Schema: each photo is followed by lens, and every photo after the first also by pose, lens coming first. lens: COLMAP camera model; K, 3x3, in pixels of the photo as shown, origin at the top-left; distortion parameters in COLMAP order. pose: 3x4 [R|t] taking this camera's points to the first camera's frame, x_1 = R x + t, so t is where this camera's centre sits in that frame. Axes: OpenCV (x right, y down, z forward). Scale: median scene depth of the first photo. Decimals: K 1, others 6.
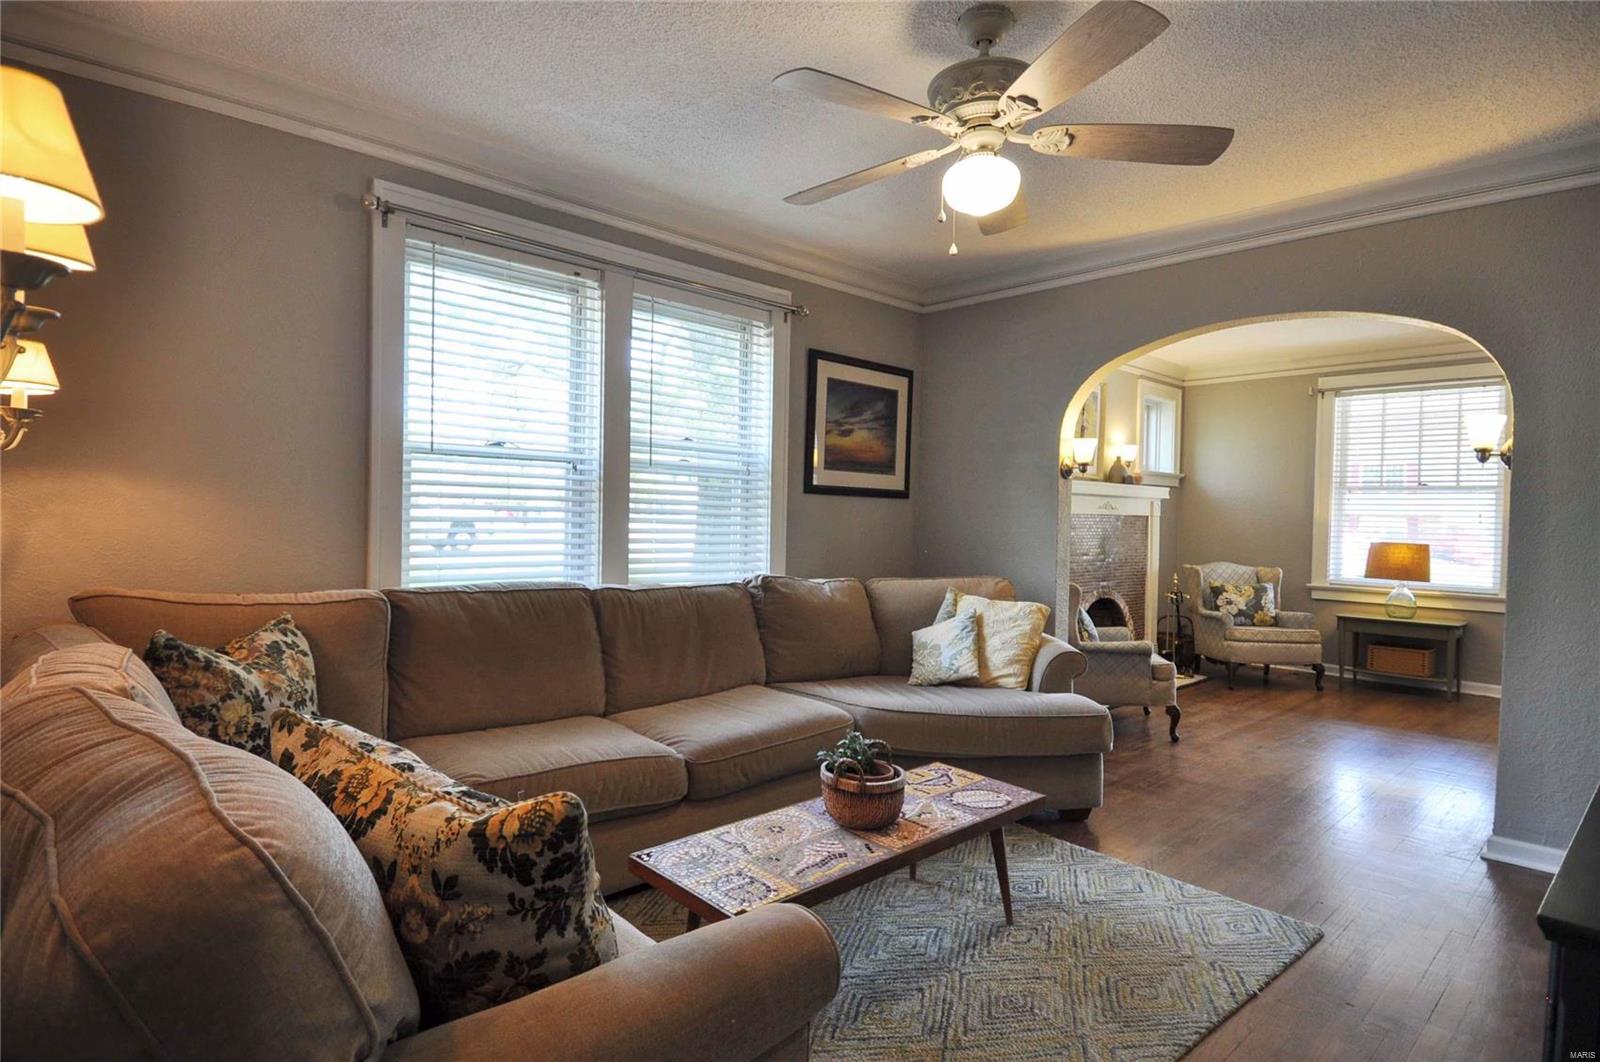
lens RADIAL K [[823.6, 0, 787.2], [0, 823.6, 522.8], [0, 0, 1]] dist [0.055722, -0.058223]
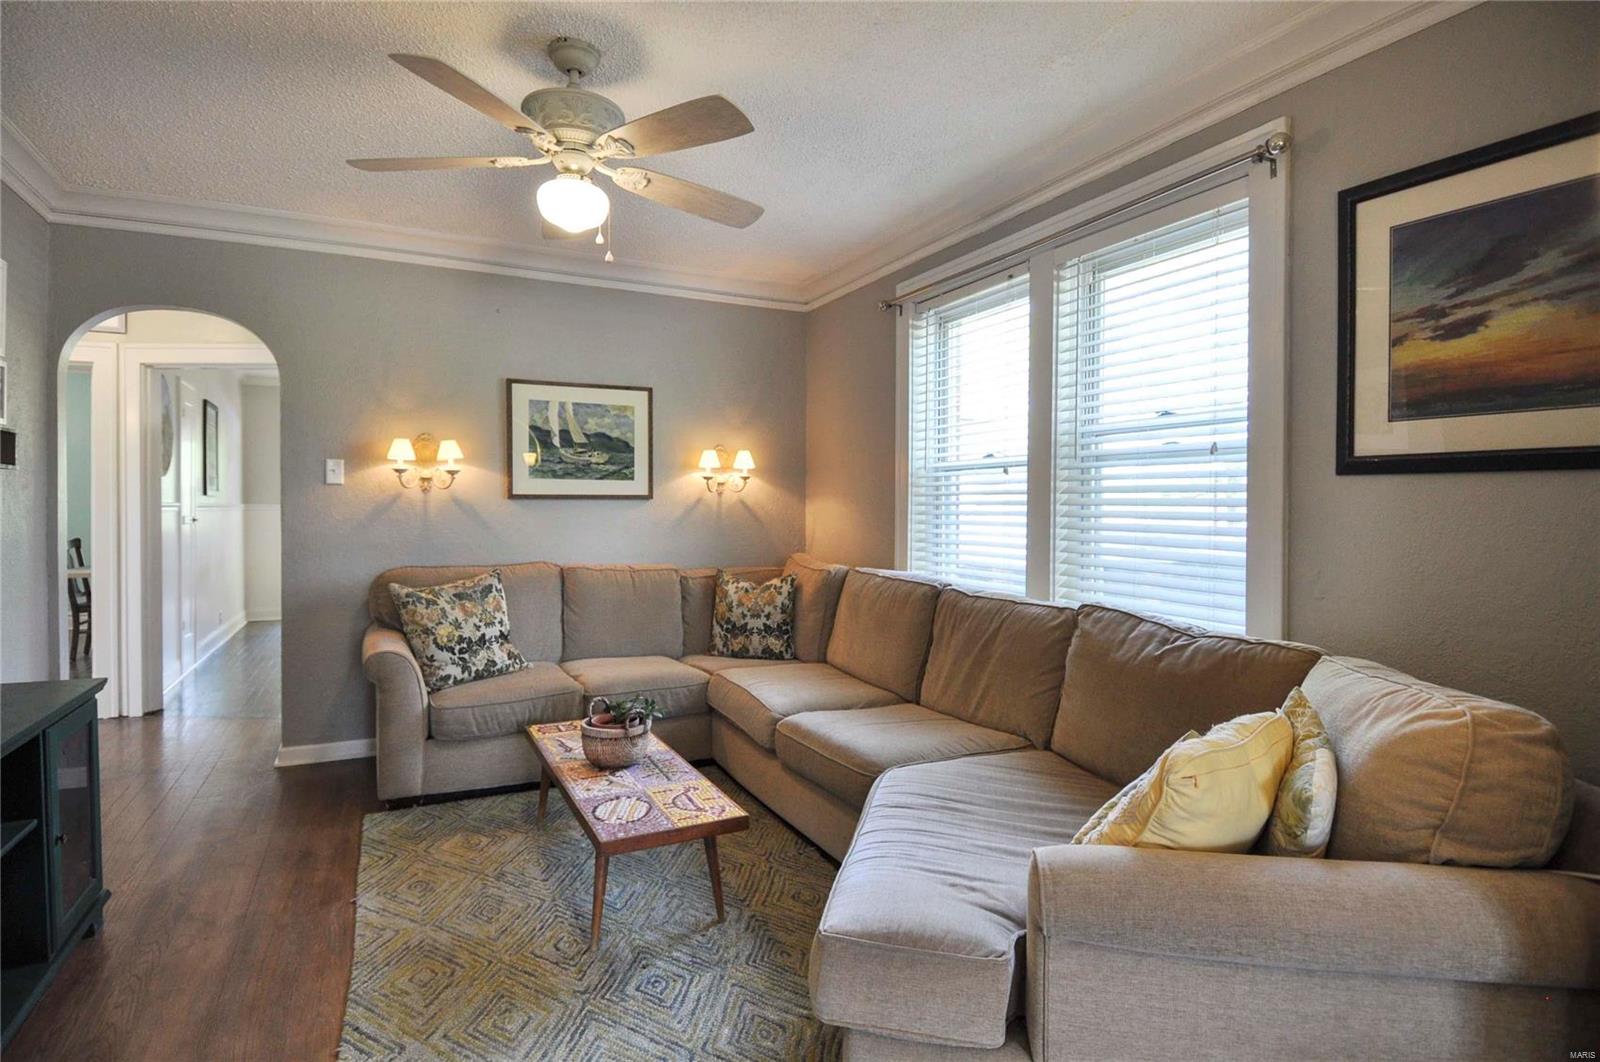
lens RADIAL K [[823.6, 0, 787.2], [0, 823.6, 522.8], [0, 0, 1]] dist [0.055722, -0.058223]
pose [[-0.282040, -0.007466, -0.959374, 0.629214], [-0.022614, 0.999744, -0.001132, 0.002429], [0.959136, 0.021376, -0.282136, 0.834847]]
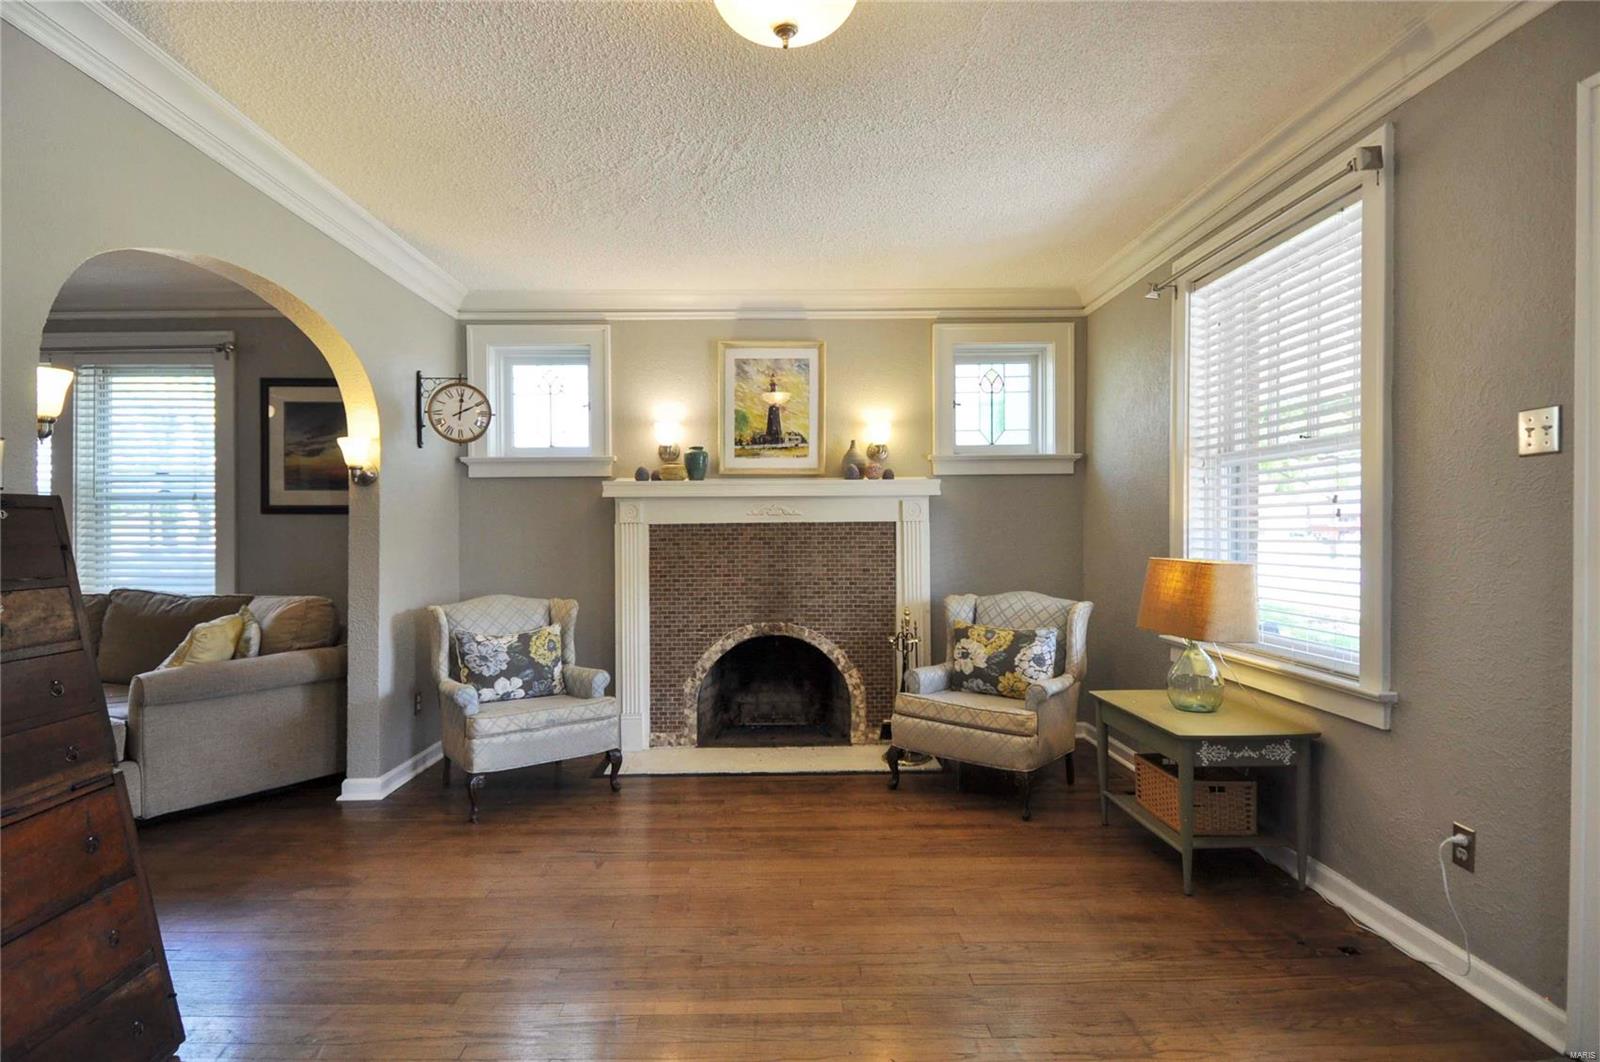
lens RADIAL K [[814.7, 0, 796.5], [0, 814.7, 517.8], [0, 0, 1]] dist [-0.001354, -0.002411]
pose [[0.757905, -0.028721, -0.651732, 1.259071], [0.015069, 0.999535, -0.026524, 0.008516], [0.652191, 0.010282, 0.757985, 0.664583]]
